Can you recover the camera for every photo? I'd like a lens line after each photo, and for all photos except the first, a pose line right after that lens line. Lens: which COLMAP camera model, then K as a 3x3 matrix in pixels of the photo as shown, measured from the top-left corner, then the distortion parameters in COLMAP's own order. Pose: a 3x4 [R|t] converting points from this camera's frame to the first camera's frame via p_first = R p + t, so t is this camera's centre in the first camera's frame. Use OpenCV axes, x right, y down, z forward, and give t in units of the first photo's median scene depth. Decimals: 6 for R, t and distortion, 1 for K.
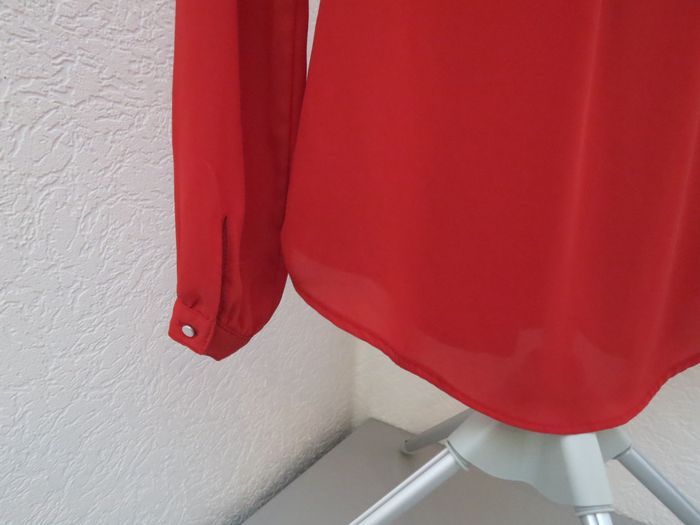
lens RADIAL K [[484.6, 0, 350.0], [0, 484.6, 262.5], [0, 0, 1]] dist [-0.043591, 0.006543]
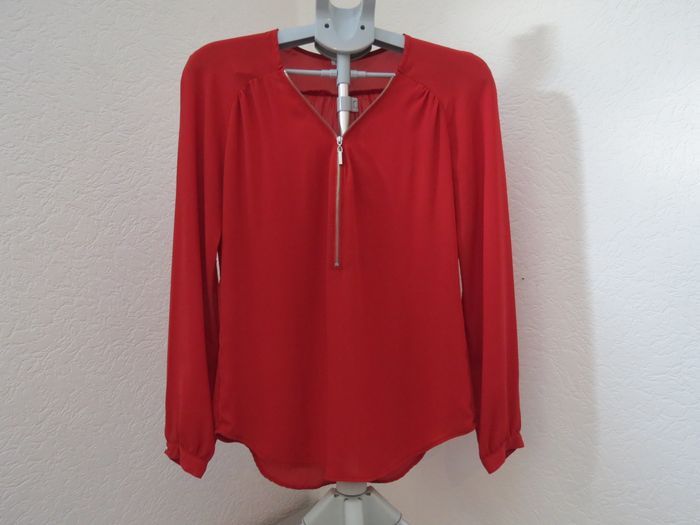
lens RADIAL K [[484.6, 0, 350.0], [0, 484.6, 262.5], [0, 0, 1]] dist [-0.043591, 0.006543]
pose [[0.983425, -0.042788, -0.176192, 0.826857], [0.009717, 0.982796, -0.184438, -0.246975], [0.181052, 0.179669, 0.966923, -1.080167]]
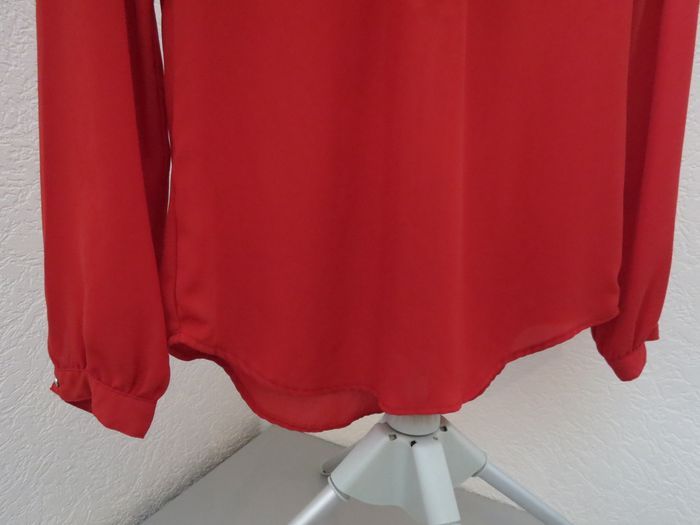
lens RADIAL K [[484.6, 0, 350.0], [0, 484.6, 262.5], [0, 0, 1]] dist [-0.043591, 0.006543]
pose [[0.998185, -0.026142, 0.054250, 0.306496], [0.025887, 0.999650, 0.005397, -0.105256], [-0.054372, -0.003982, 0.998513, -0.245674]]
